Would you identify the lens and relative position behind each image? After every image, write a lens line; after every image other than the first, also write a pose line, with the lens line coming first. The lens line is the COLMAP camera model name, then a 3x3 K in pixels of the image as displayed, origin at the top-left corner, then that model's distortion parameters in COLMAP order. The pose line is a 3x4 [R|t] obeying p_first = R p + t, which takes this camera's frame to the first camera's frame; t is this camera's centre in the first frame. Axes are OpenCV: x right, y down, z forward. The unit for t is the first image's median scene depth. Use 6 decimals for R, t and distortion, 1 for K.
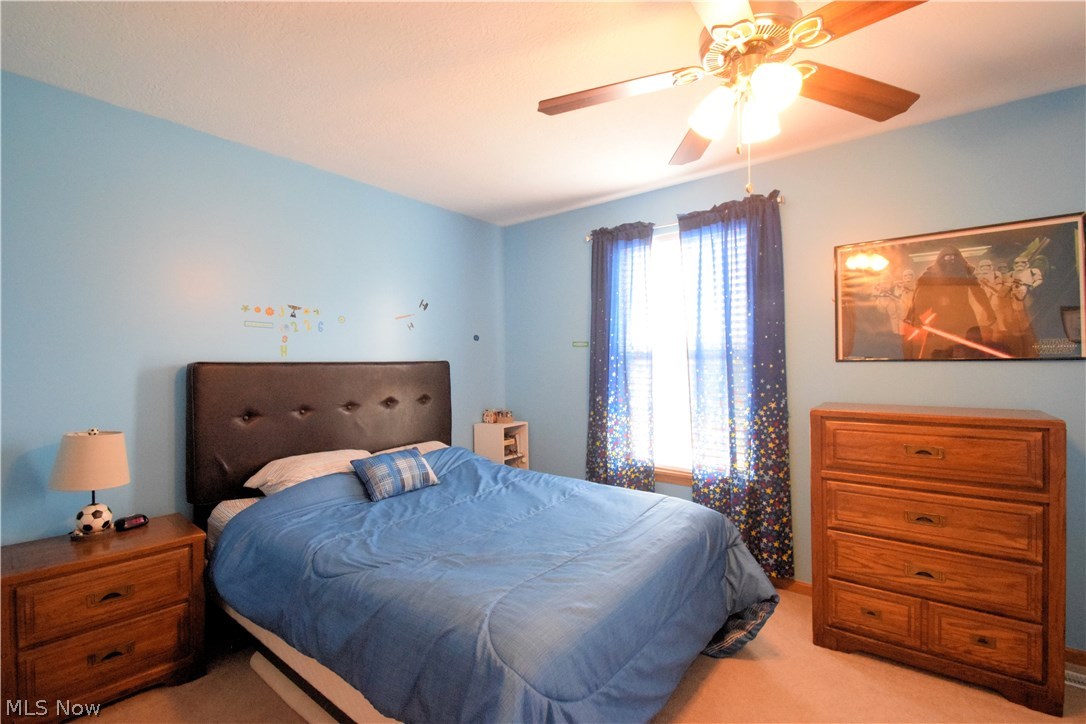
lens RADIAL K [[476.9, 0, 549.5], [0, 476.9, 365.8], [0, 0, 1]] dist [-0.001793, -0.007431]
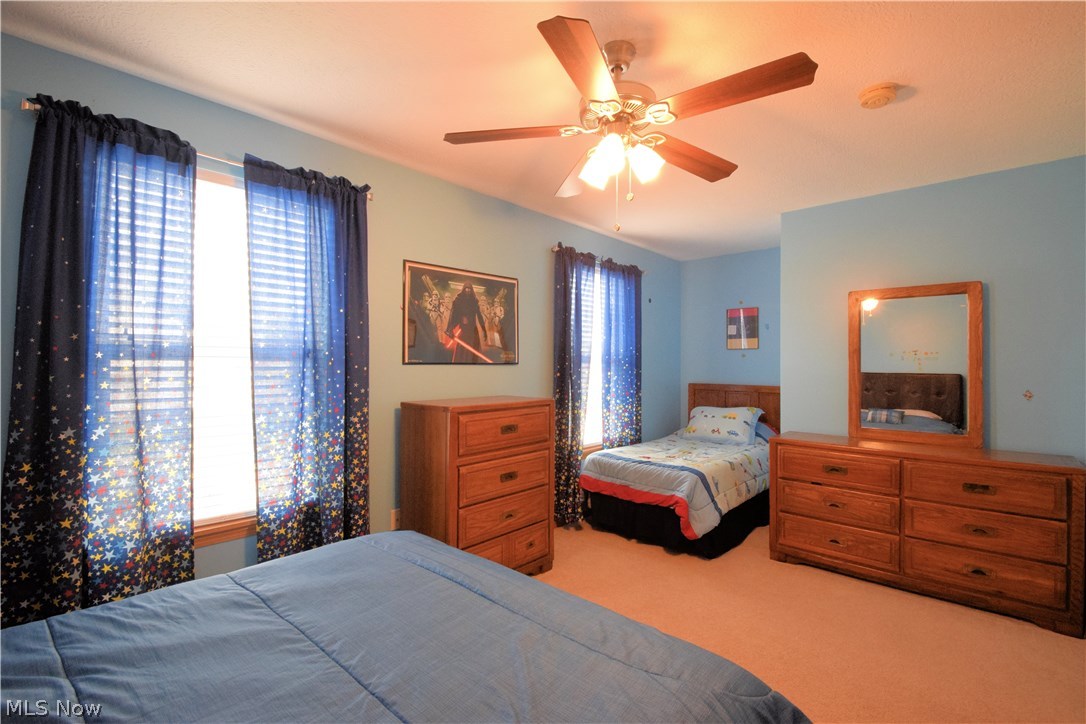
lens RADIAL K [[476.9, 0, 549.6], [0, 476.9, 360.1], [0, 0, 1]] dist [-0.001793, -0.007431]
pose [[0.068718, 0.009917, 0.997587, -0.434327], [-0.003496, 0.999947, -0.009699, -0.008171], [-0.997630, -0.002821, 0.068749, 0.547771]]
